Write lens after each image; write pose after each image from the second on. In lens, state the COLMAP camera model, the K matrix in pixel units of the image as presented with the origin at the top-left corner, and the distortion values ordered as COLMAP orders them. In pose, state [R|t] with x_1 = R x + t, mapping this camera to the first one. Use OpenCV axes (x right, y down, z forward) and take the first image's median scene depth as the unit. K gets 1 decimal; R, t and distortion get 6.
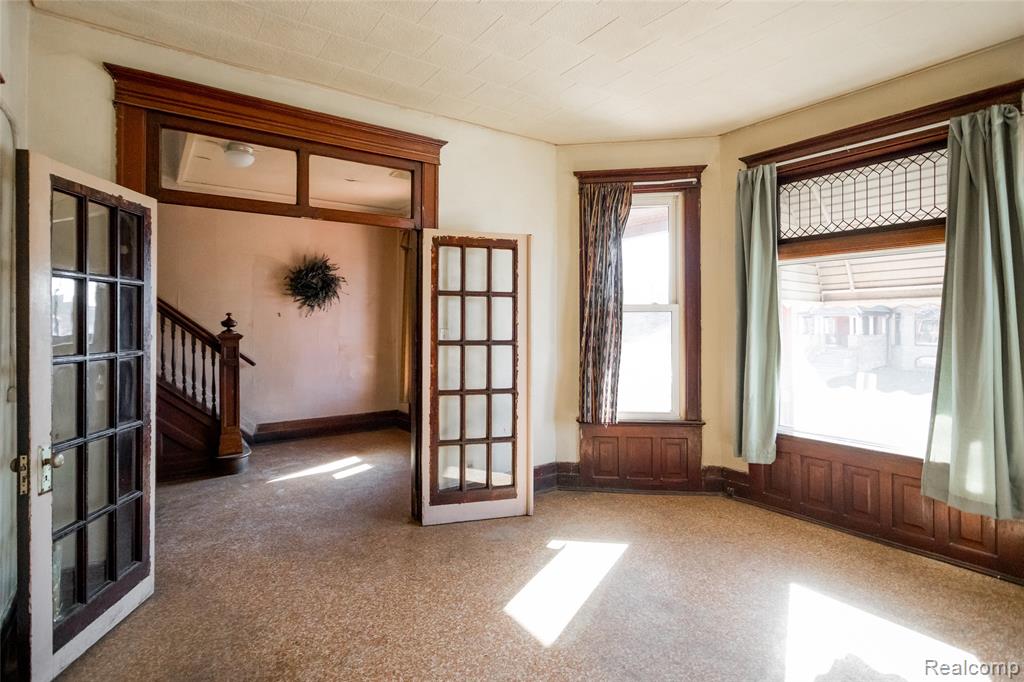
lens RADIAL K [[504.6, 0, 509.0], [0, 504.6, 323.1], [0, 0, 1]] dist [0.002550, 0.000432]
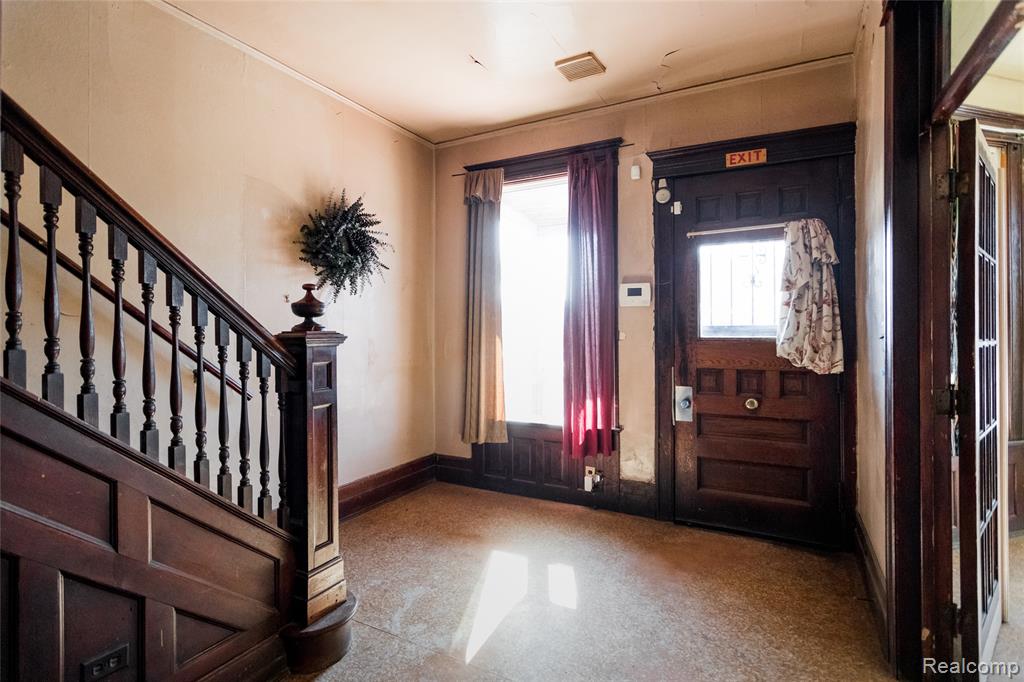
lens RADIAL K [[504.6, 0, 509.0], [0, 504.6, 323.1], [0, 0, 1]] dist [0.002550, 0.000432]
pose [[0.897137, 0.003198, 0.441741, -0.599668], [0.001773, 0.999940, -0.010840, 0.018551], [-0.441750, 0.010508, 0.897077, 0.543288]]
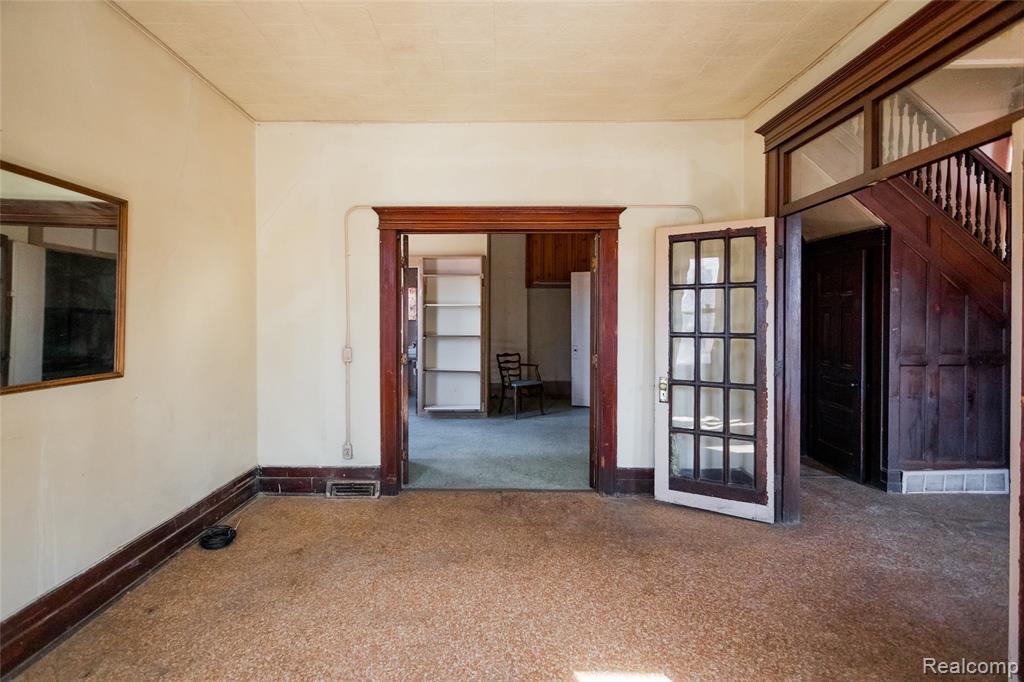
lens RADIAL K [[483.3, 0, 499.2], [0, 483.3, 325.4], [0, 0, 1]] dist [0.002483, 0.000745]
pose [[-0.583412, 0.015956, -0.812019, 0.380249], [0.003009, 0.999843, 0.017484, 0.003749], [0.812171, 0.007757, -0.583369, 0.629693]]
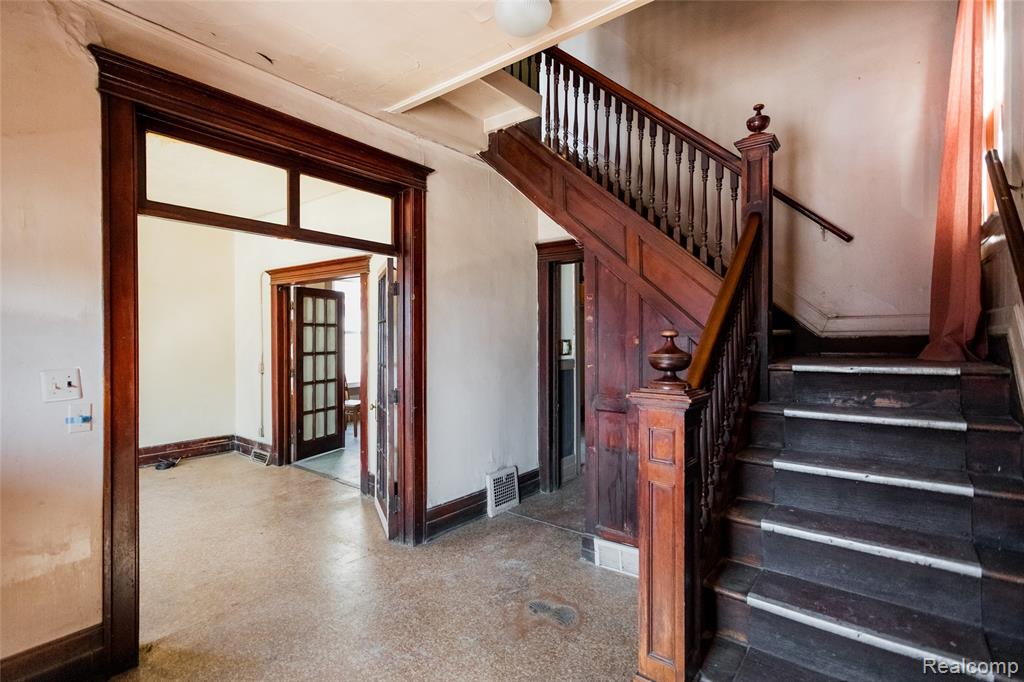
lens RADIAL K [[489.1, 0, 526.4], [0, 489.1, 339.8], [0, 0, 1]] dist [-0.000133, -0.000171]
pose [[-0.956290, 0.000719, -0.292420, -0.368588], [0.000013, 0.999997, 0.002415, -0.012081], [0.292421, 0.002306, -0.956287, 1.317220]]
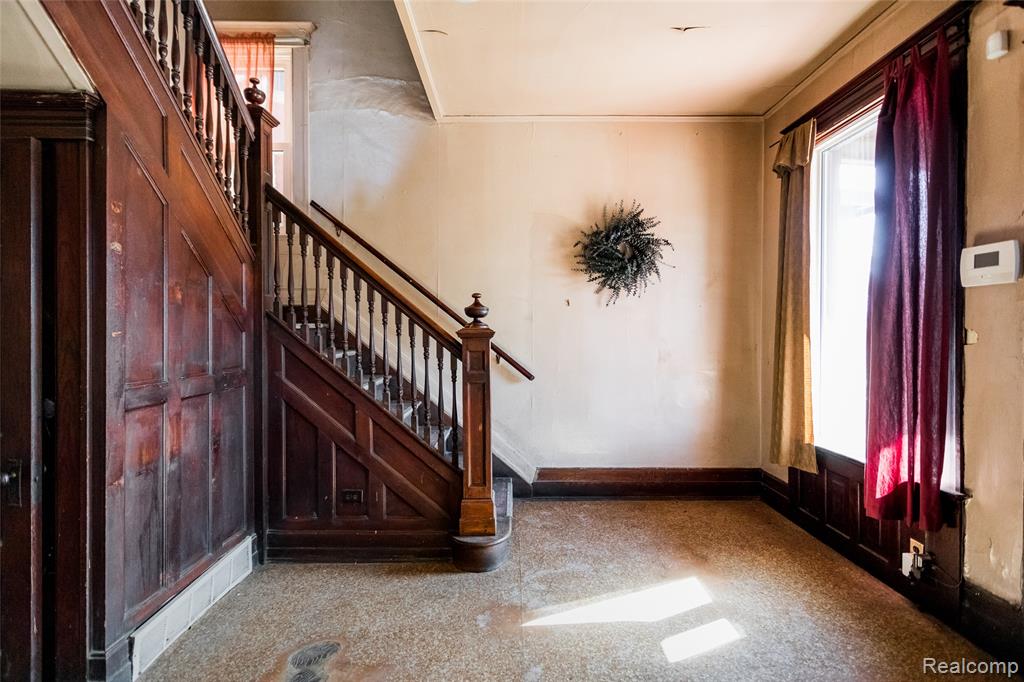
lens RADIAL K [[479.2, 0, 511.0], [0, 479.2, 333.0], [0, 0, 1]] dist [0.000248, -0.000422]
pose [[0.816505, 0.002389, -0.577334, -0.199805], [0.000538, 0.999988, 0.004899, 0.023963], [0.577338, -0.004311, 0.816494, 0.571779]]
